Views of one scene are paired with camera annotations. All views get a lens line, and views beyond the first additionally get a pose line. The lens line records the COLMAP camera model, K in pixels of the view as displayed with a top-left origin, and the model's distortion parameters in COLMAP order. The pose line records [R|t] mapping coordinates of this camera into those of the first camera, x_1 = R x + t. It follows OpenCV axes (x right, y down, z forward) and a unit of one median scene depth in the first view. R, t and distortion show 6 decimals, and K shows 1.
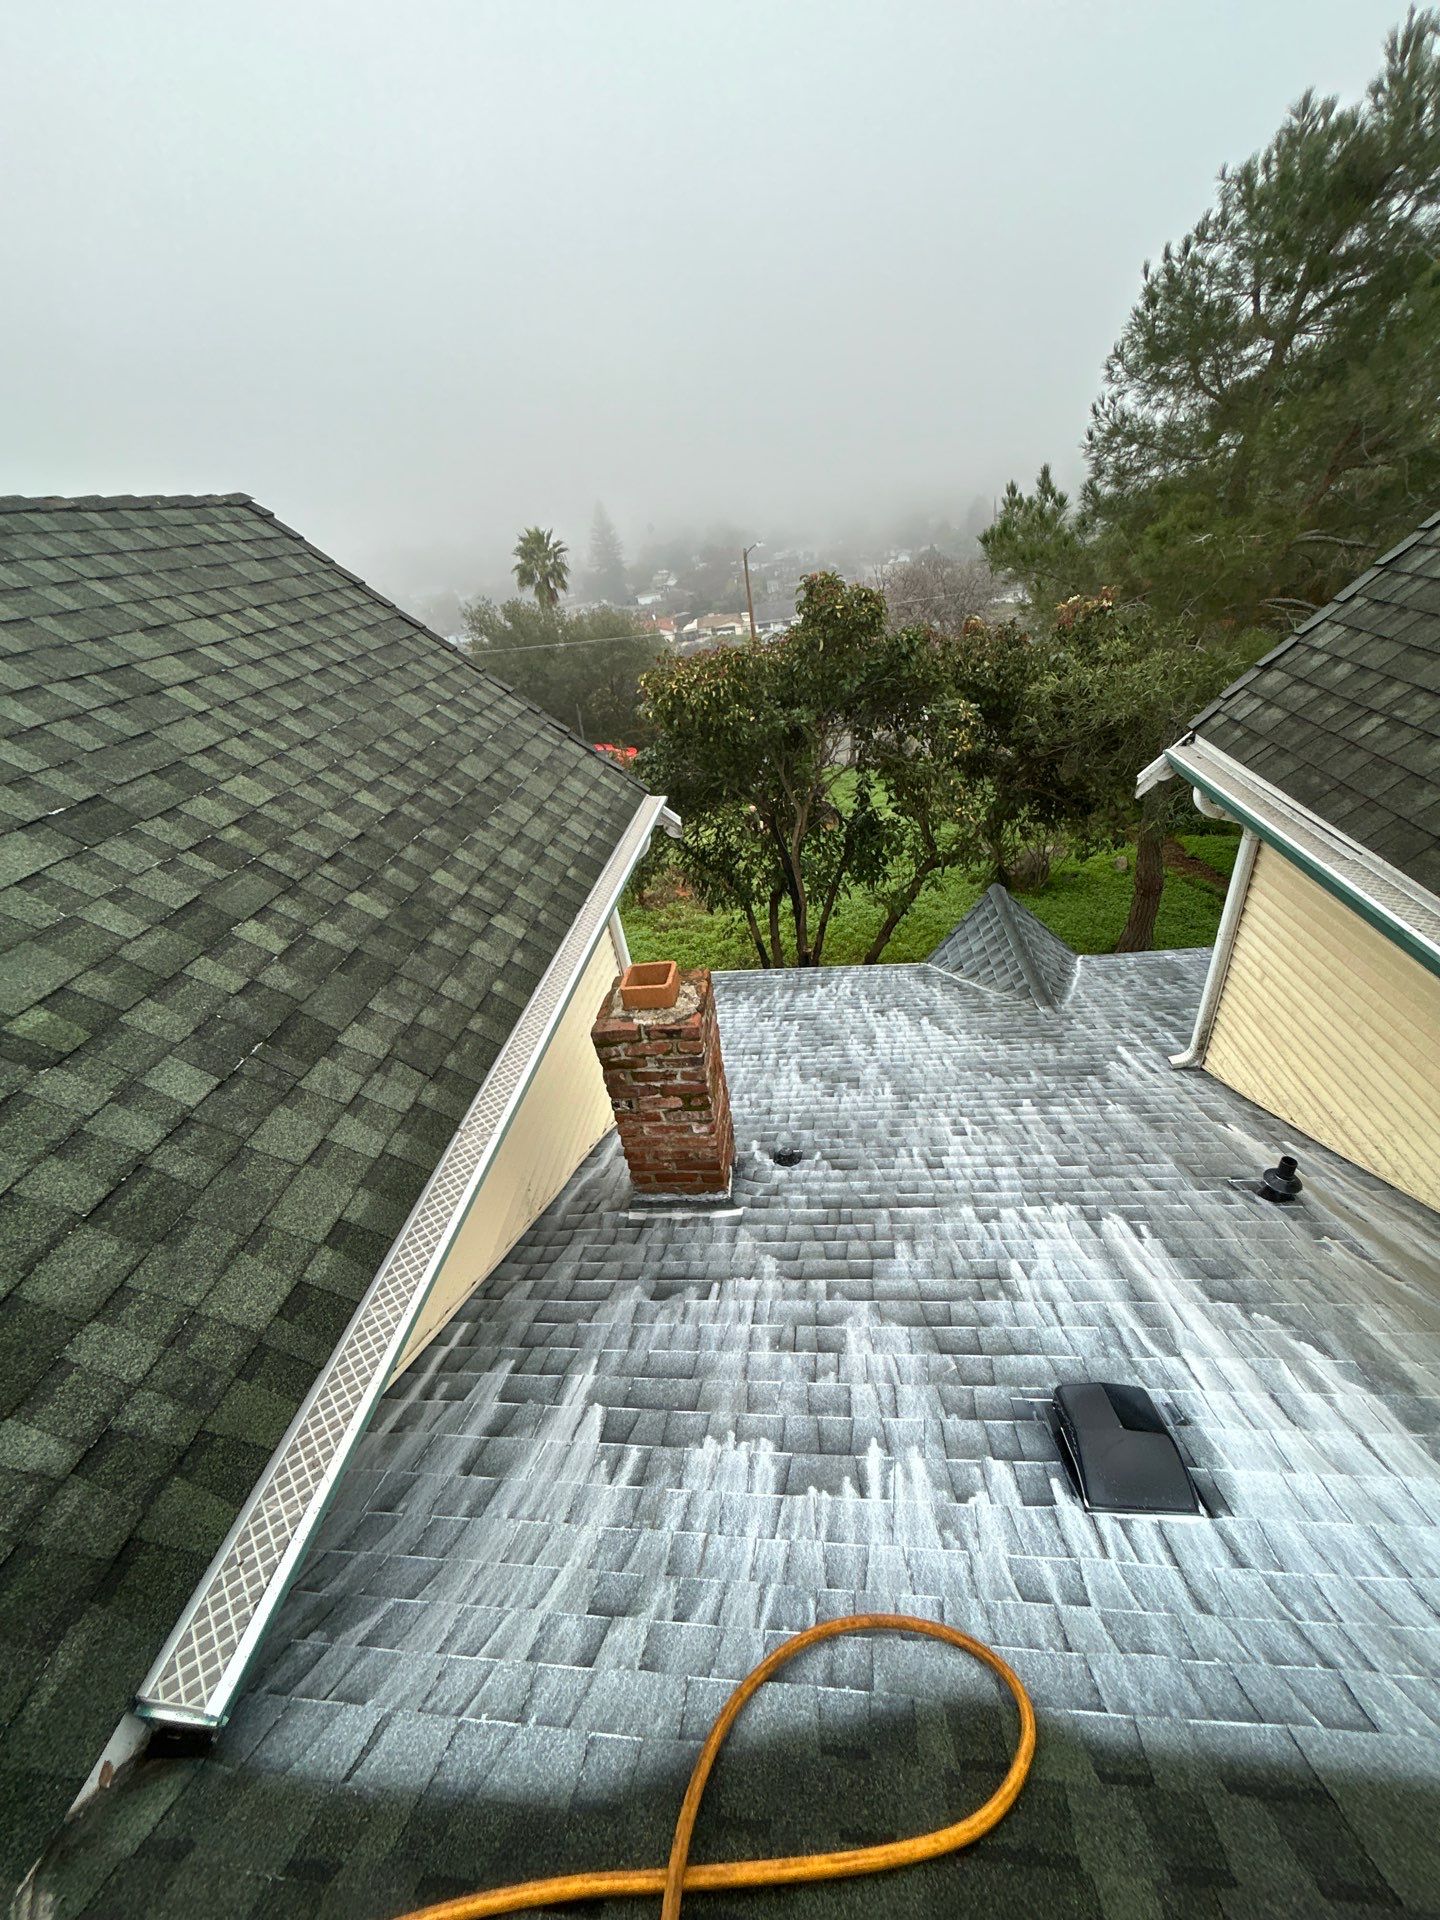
lens RADIAL K [[772.8, 0, 718.6], [0, 772.8, 965.0], [0, 0, 1]] dist [-0.000599, 0.000726]
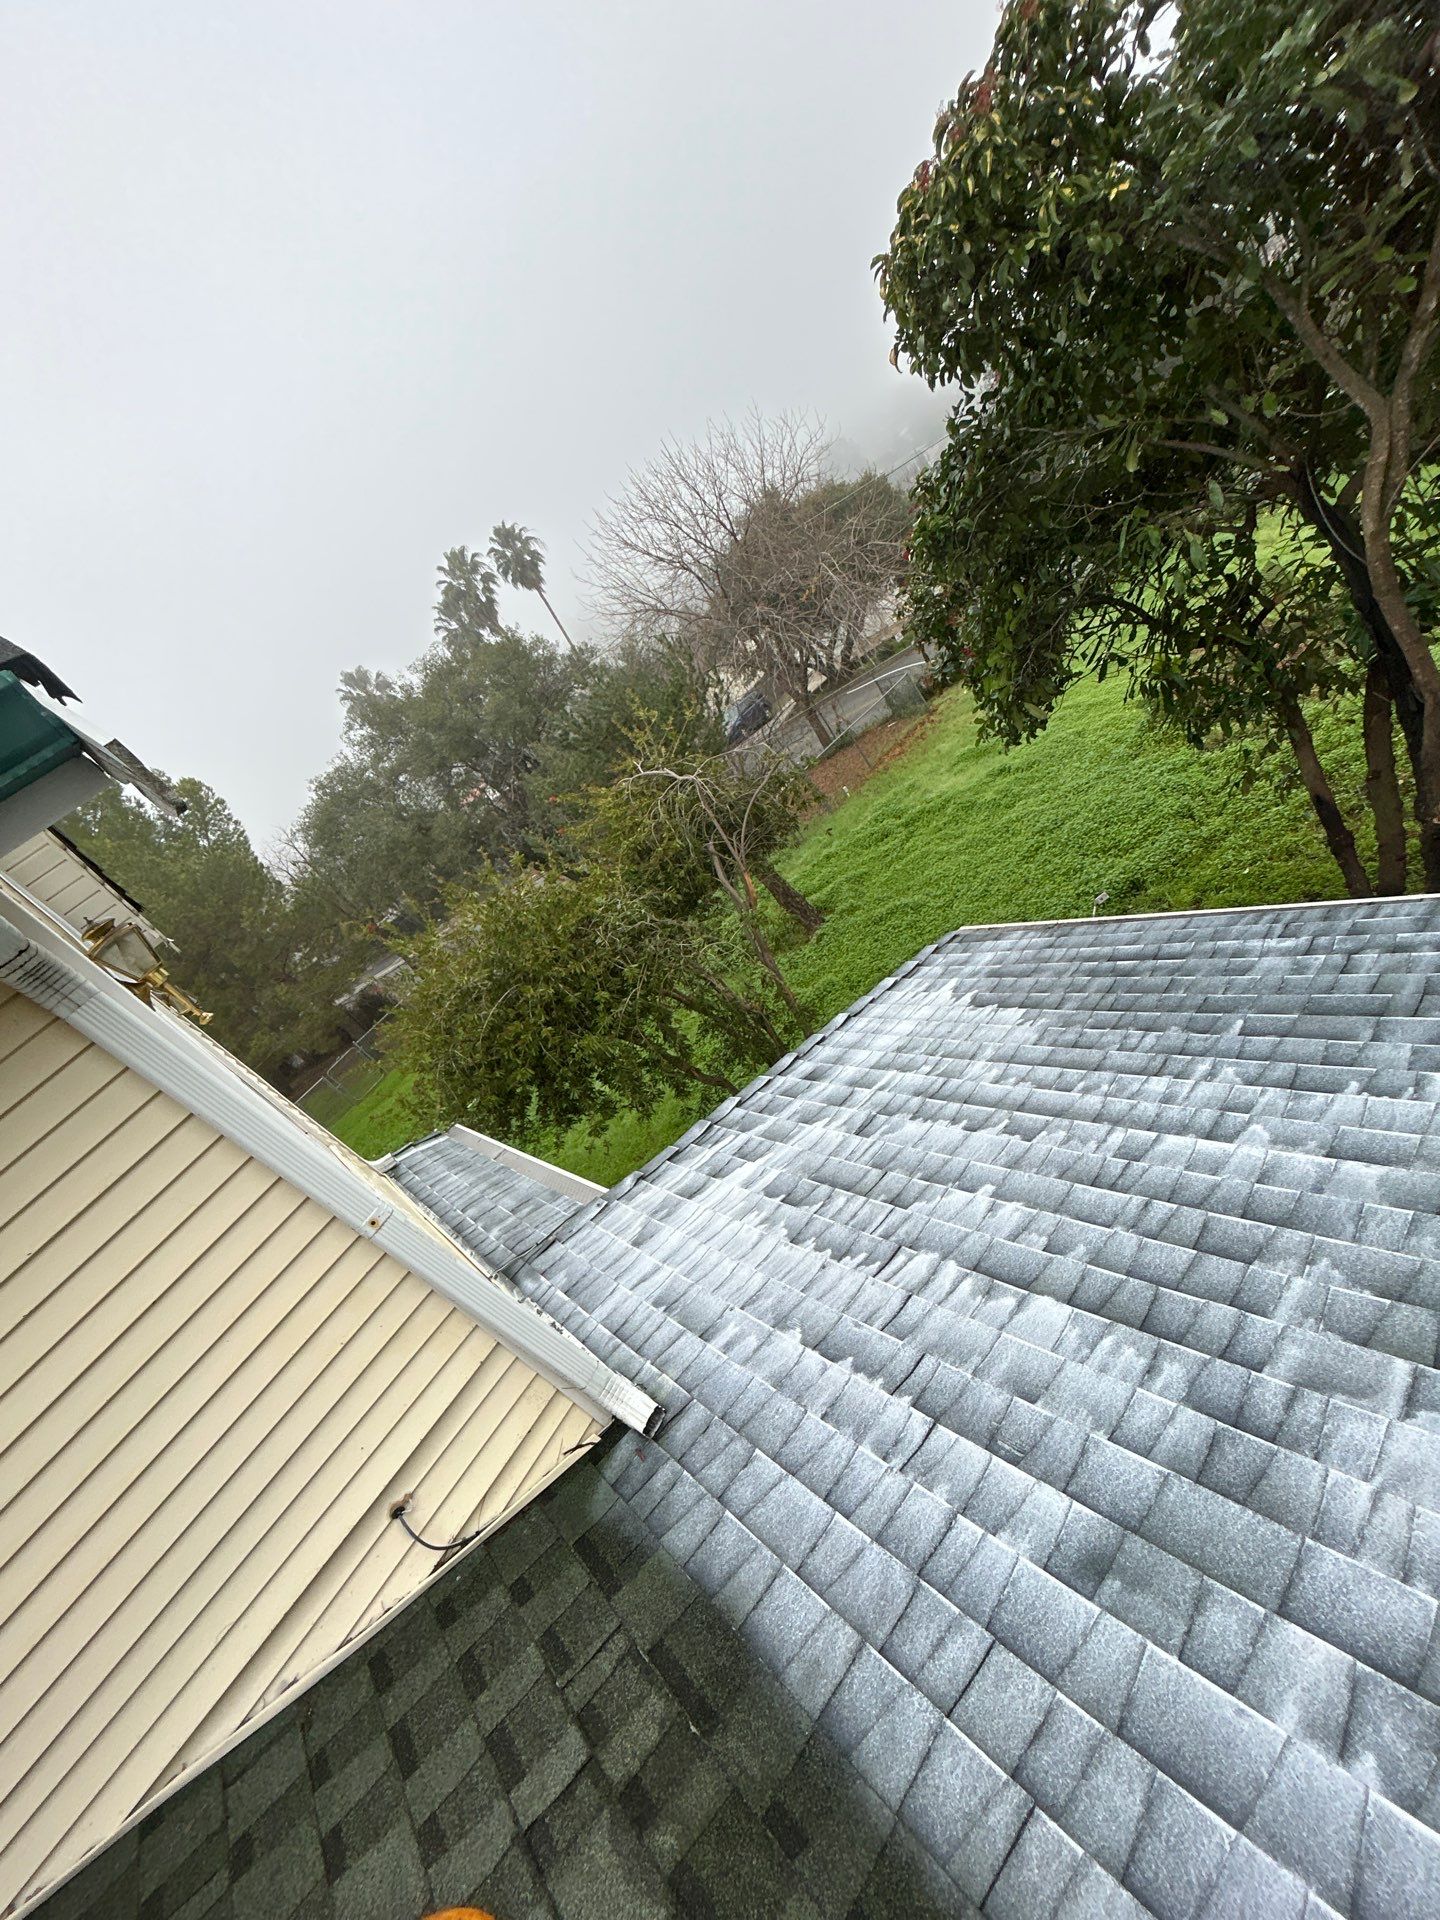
lens RADIAL K [[772.8, 0, 719.9], [0, 772.8, 961.3], [0, 0, 1]] dist [-0.000599, 0.000726]
pose [[0.705896, -0.017616, -0.708096, 0.117709], [0.174178, 0.973311, 0.149423, -0.061466], [0.686566, -0.228812, 0.690125, 0.461032]]
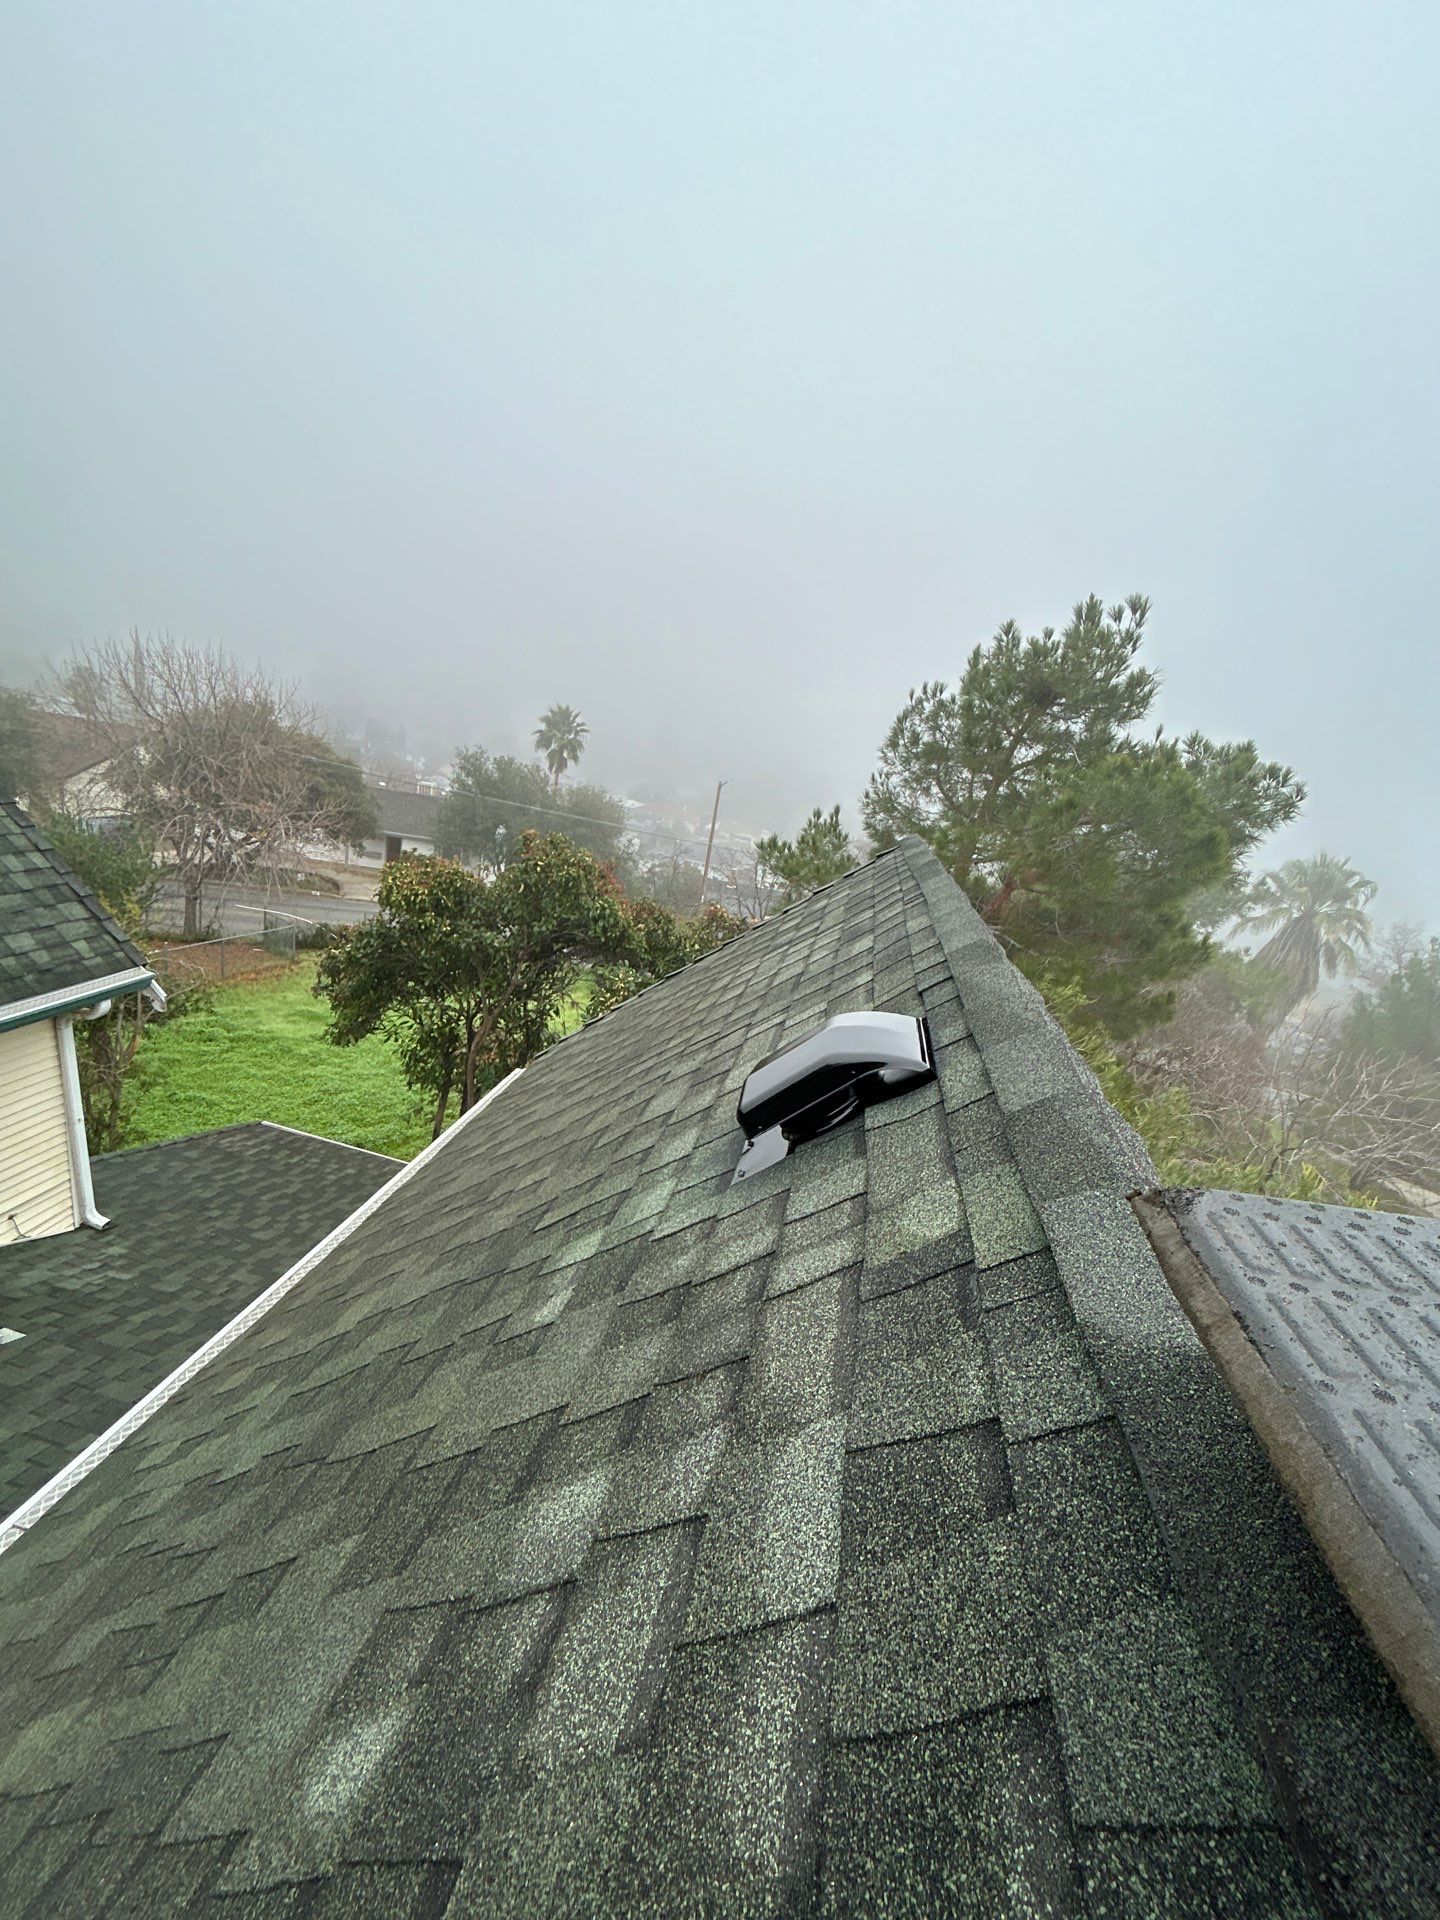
lens RADIAL K [[772.8, 0, 714.3], [0, 772.8, 962.7], [0, 0, 1]] dist [-0.000599, 0.000726]
pose [[0.951980, 0.306073, 0.007264, 0.328565], [-0.295597, 0.925058, -0.238518, -0.098324], [-0.079724, 0.224917, 0.971111, -0.070588]]
